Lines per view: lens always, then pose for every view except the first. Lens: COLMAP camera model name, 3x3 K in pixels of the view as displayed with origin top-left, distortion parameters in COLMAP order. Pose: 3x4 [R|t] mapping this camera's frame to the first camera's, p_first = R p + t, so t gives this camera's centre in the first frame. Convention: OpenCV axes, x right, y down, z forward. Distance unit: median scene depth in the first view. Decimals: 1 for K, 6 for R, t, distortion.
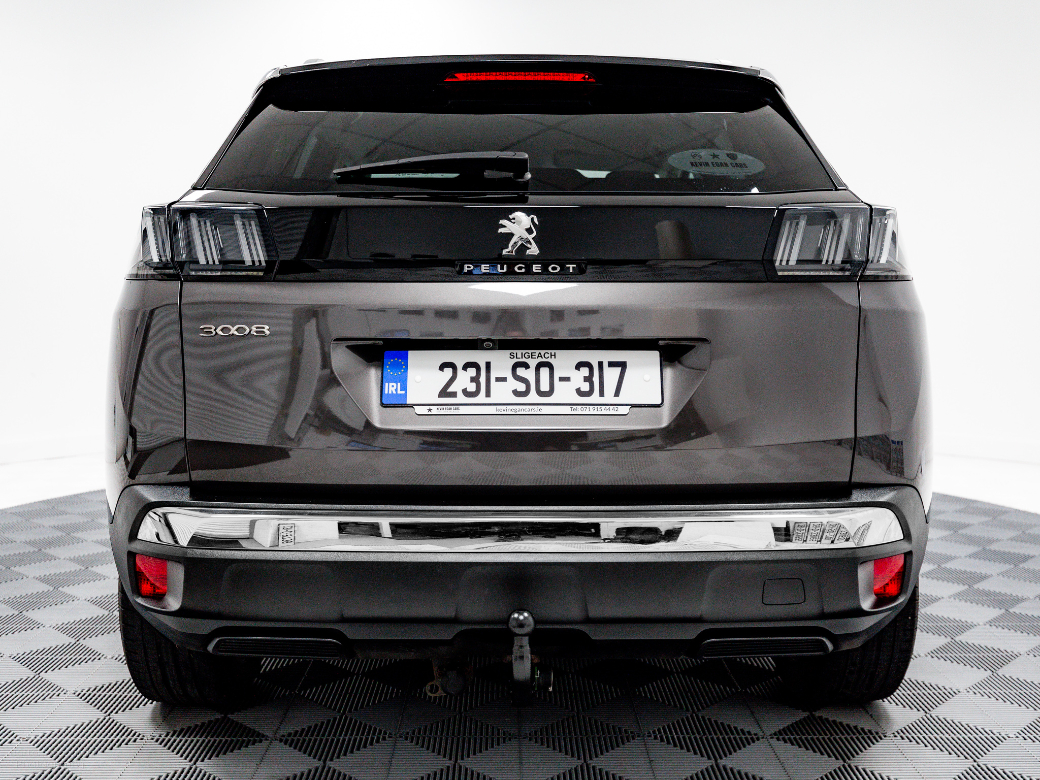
lens RADIAL K [[1125.1, 0, 520.0], [0, 1125.1, 390.0], [0, 0, 1]] dist [0.007879, 0.002874]
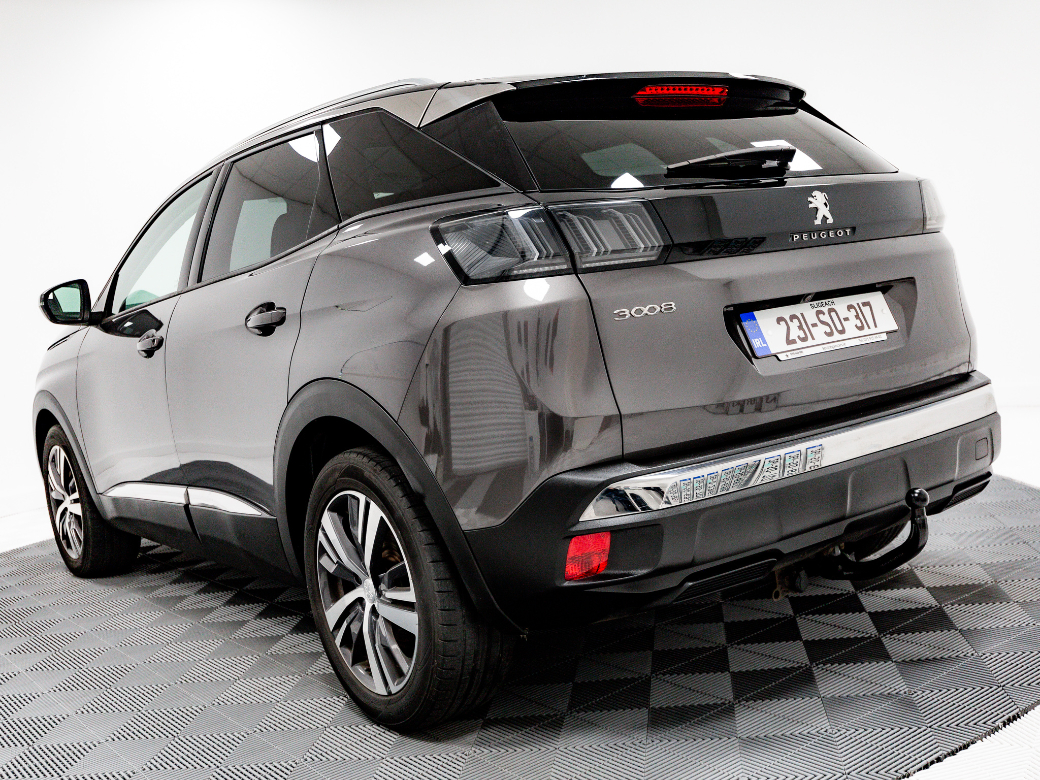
lens RADIAL K [[1125.1, 0, 520.0], [0, 1125.1, 390.0], [0, 0, 1]] dist [0.007879, 0.002874]
pose [[0.801502, -0.150219, 0.578816, -1.014282], [0.172566, 0.984857, 0.016640, -0.015793], [-0.572551, 0.086547, 0.815288, 0.172533]]
